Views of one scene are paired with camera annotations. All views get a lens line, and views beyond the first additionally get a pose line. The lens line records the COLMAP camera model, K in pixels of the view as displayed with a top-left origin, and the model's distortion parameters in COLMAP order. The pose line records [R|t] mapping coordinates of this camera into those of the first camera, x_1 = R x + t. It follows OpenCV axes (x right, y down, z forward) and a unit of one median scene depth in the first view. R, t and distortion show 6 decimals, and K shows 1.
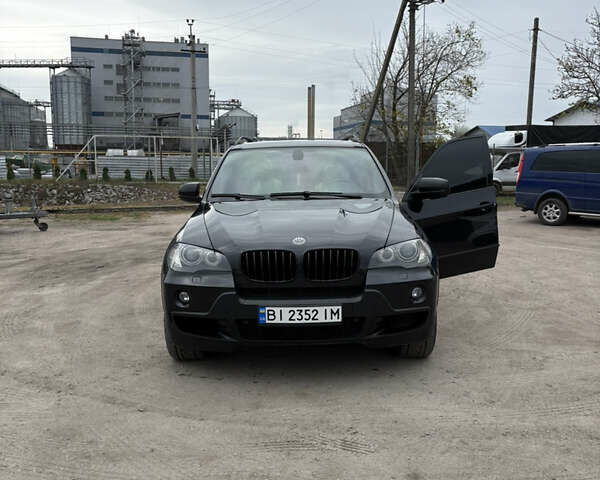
lens RADIAL K [[644.9, 0, 300.0], [0, 644.9, 240.0], [0, 0, 1]] dist [0.091094, -0.004818]
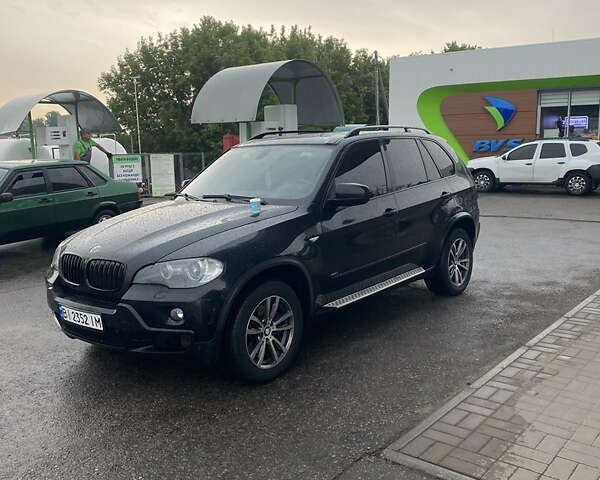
lens RADIAL K [[644.9, 0, 300.0], [0, 644.9, 240.0], [0, 0, 1]] dist [0.091094, -0.004818]
pose [[0.731047, 0.090017, -0.676363, 1.002247], [-0.057367, 0.995858, 0.070534, -0.113470], [0.679911, -0.012763, 0.733183, 0.440294]]
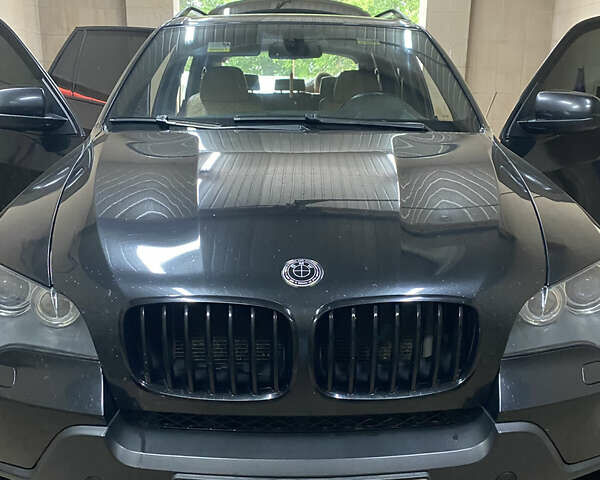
lens RADIAL K [[644.9, 0, 300.0], [0, 644.9, 240.0], [0, 0, 1]] dist [0.091094, -0.004818]
pose [[0.999690, 0.022934, 0.009654, -0.006292], [-0.023957, 0.991967, 0.124208, -0.059012], [-0.006728, -0.124400, 0.992209, 0.681624]]
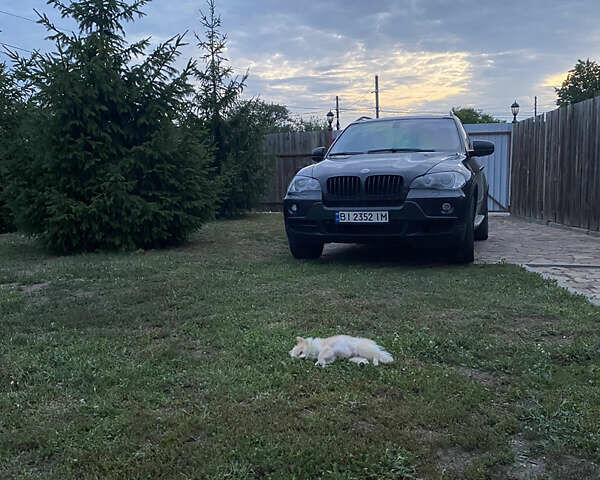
lens RADIAL K [[644.9, 0, 300.0], [0, 644.9, 240.0], [0, 0, 1]] dist [0.091094, -0.004818]
pose [[0.937533, 0.020464, -0.347295, 0.393086], [-0.033054, 0.998992, -0.030366, 0.219460], [0.346323, 0.039949, 0.937264, -0.476405]]
